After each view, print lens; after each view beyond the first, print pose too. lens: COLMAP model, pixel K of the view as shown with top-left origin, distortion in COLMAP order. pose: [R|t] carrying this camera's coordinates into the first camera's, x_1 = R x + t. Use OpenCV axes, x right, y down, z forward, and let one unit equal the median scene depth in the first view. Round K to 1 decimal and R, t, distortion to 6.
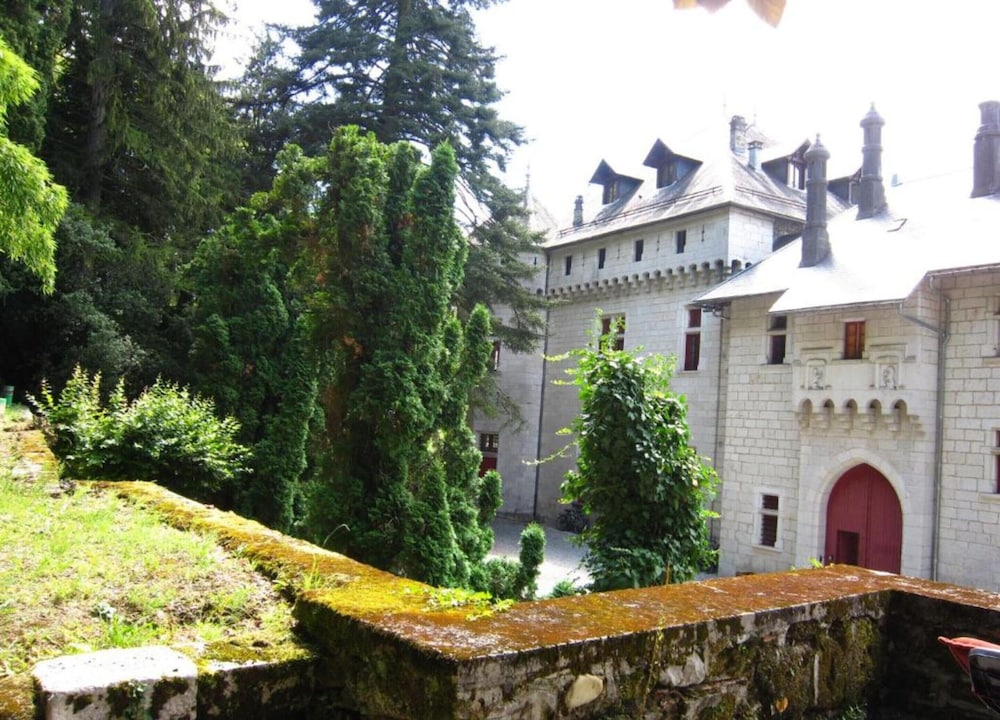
lens RADIAL K [[753.4, 0, 500.0], [0, 753.4, 360.0], [0, 0, 1]] dist [-0.074787, 0.039748]
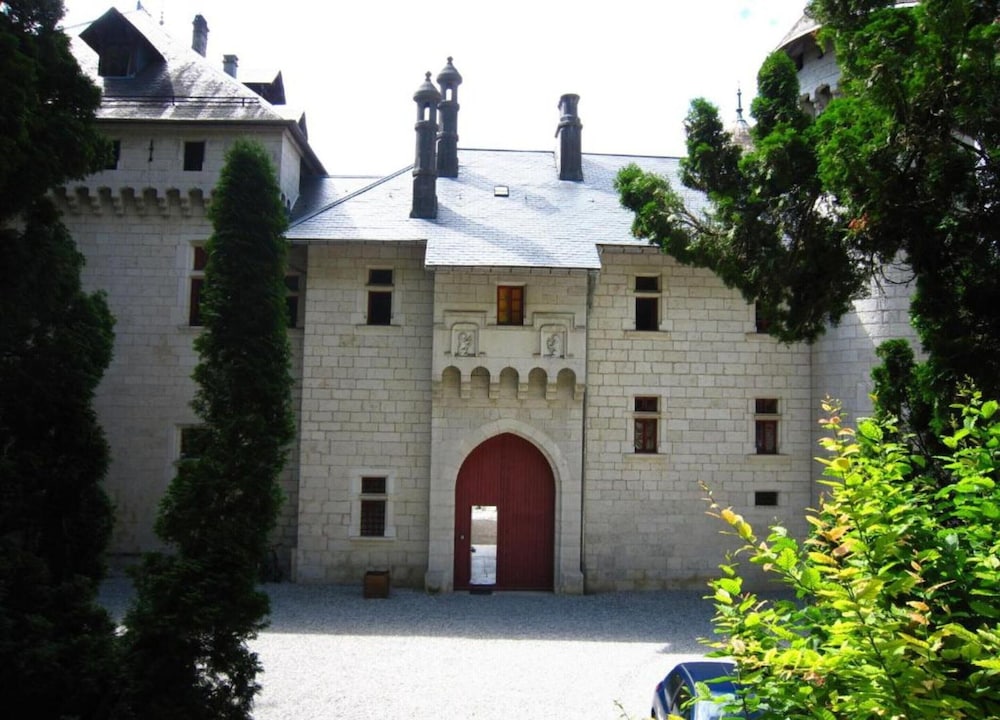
lens RADIAL K [[753.4, 0, 500.0], [0, 753.4, 360.0], [0, 0, 1]] dist [-0.074787, 0.039748]
pose [[0.532670, 0.006696, 0.846297, -0.338755], [-0.052735, 0.998288, 0.025293, 0.019314], [-0.844678, -0.058102, 0.532111, 0.487204]]
